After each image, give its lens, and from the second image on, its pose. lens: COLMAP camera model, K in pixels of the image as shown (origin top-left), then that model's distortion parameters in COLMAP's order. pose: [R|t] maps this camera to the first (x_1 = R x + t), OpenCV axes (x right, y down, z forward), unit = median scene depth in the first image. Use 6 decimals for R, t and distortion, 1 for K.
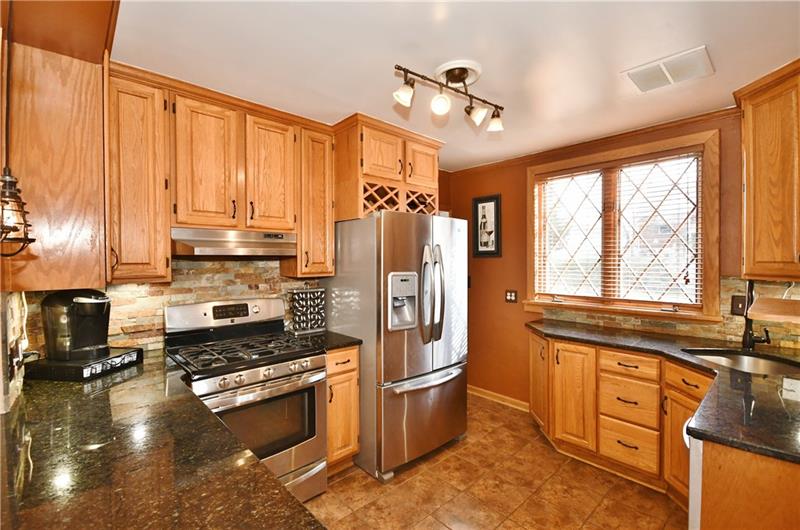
lens RADIAL K [[356.5, 0, 377.2], [0, 356.5, 266.7], [0, 0, 1]] dist [0.002240, -0.006310]
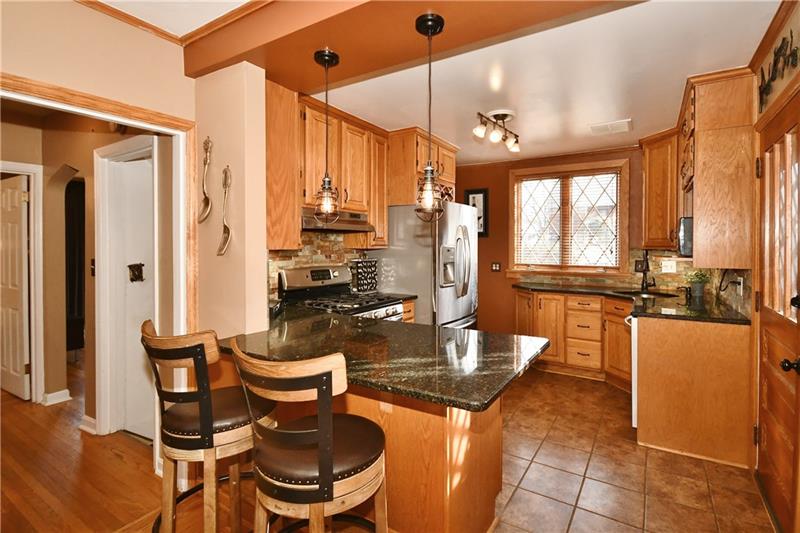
lens RADIAL K [[387.5, 0, 411.5], [0, 387.5, 252.0], [0, 0, 1]] dist [0.001101, 0.000726]
pose [[0.953774, 0.002398, 0.300516, -0.489828], [-0.002035, 0.999997, -0.001520, 0.043737], [-0.300518, 0.000839, 0.953776, -0.372287]]
